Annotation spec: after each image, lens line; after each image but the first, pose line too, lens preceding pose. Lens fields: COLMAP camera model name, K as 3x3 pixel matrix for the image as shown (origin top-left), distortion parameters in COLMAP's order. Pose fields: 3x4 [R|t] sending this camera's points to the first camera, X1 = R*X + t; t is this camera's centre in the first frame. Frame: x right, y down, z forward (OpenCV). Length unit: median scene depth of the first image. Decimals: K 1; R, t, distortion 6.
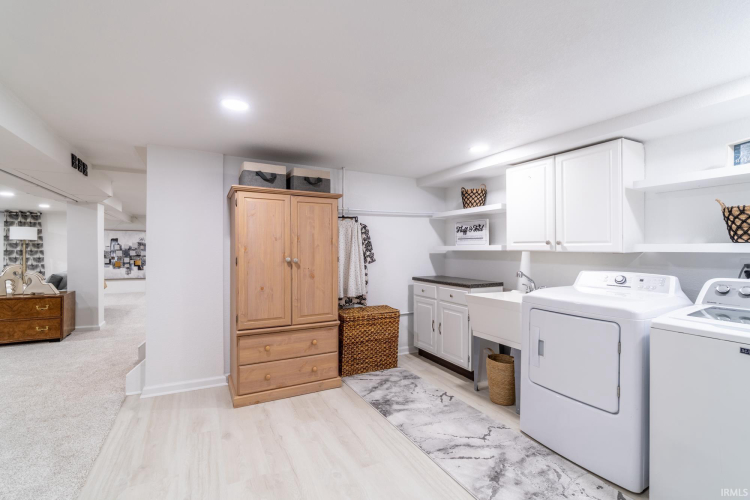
lens RADIAL K [[332.5, 0, 370.3], [0, 332.5, 249.0], [0, 0, 1]] dist [-0.003903, 0.000846]
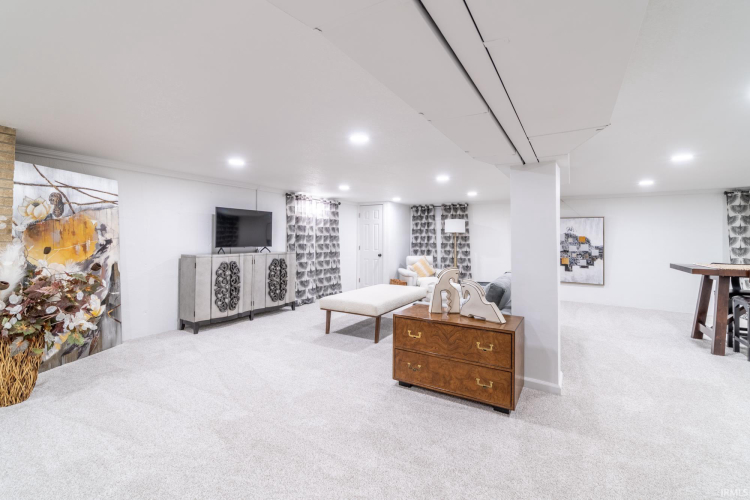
lens RADIAL K [[332.5, 0, 371.7], [0, 332.5, 243.8], [0, 0, 1]] dist [-0.003903, 0.000846]
pose [[0.504084, 0.010319, -0.863593, -0.327343], [-0.002327, 0.999941, 0.010590, -0.004642], [0.863651, -0.003329, 0.504079, 0.298371]]
